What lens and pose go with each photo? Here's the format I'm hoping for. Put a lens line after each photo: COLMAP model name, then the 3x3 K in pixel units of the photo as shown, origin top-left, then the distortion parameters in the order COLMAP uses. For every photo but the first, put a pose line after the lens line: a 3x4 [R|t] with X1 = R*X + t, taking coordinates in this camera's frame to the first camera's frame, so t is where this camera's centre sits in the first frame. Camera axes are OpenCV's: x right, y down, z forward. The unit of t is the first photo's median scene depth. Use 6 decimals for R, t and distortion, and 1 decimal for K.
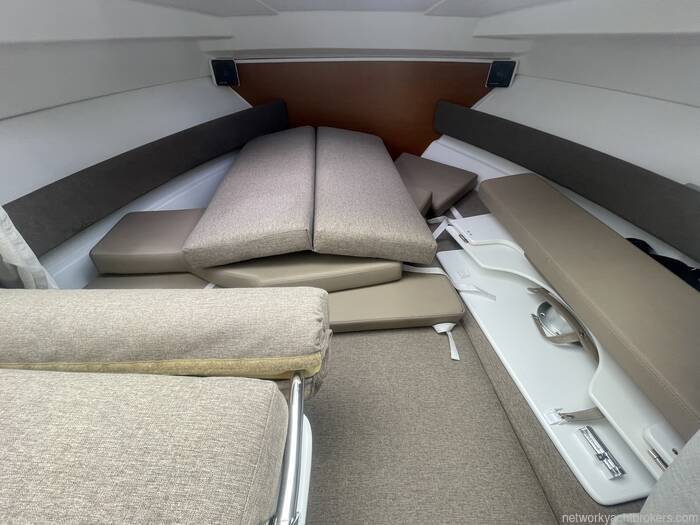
lens RADIAL K [[281.3, 0, 347.9], [0, 281.3, 265.3], [0, 0, 1]] dist [-0.003031, -0.000346]
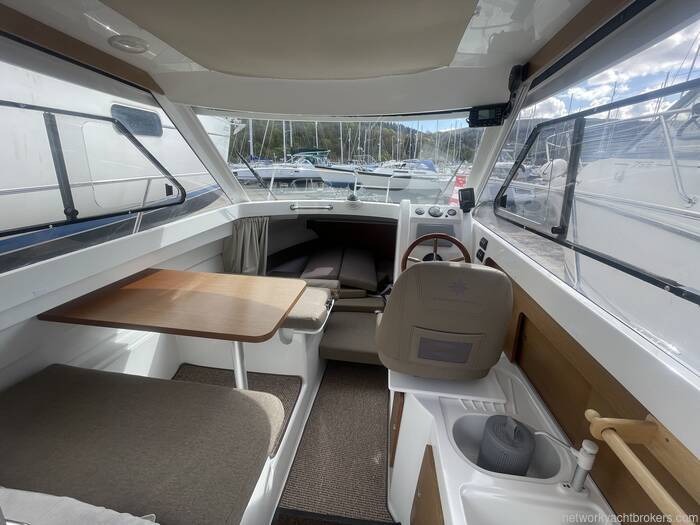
lens RADIAL K [[281.3, 0, 349.1], [0, 281.3, 265.1], [0, 0, 1]] dist [-0.003031, -0.000346]
pose [[0.992551, 0.077053, -0.094368, 0.247506], [-0.105922, 0.928483, -0.355949, 0.751102], [0.060192, 0.363293, 0.929728, -1.732046]]
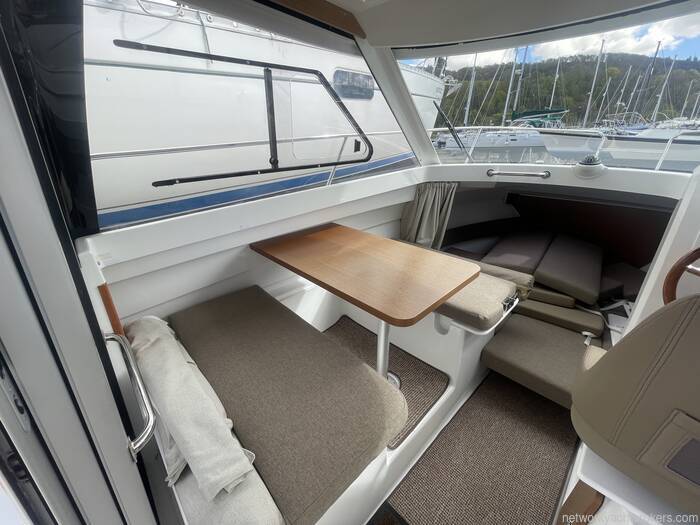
lens RADIAL K [[281.3, 0, 349.7], [0, 281.3, 264.9], [0, 0, 1]] dist [-0.003031, -0.000346]
pose [[0.710053, 0.297595, -0.638171, 0.231560], [-0.452945, 0.886948, -0.090358, 0.651796], [0.539134, 0.353215, 0.764574, -1.462177]]
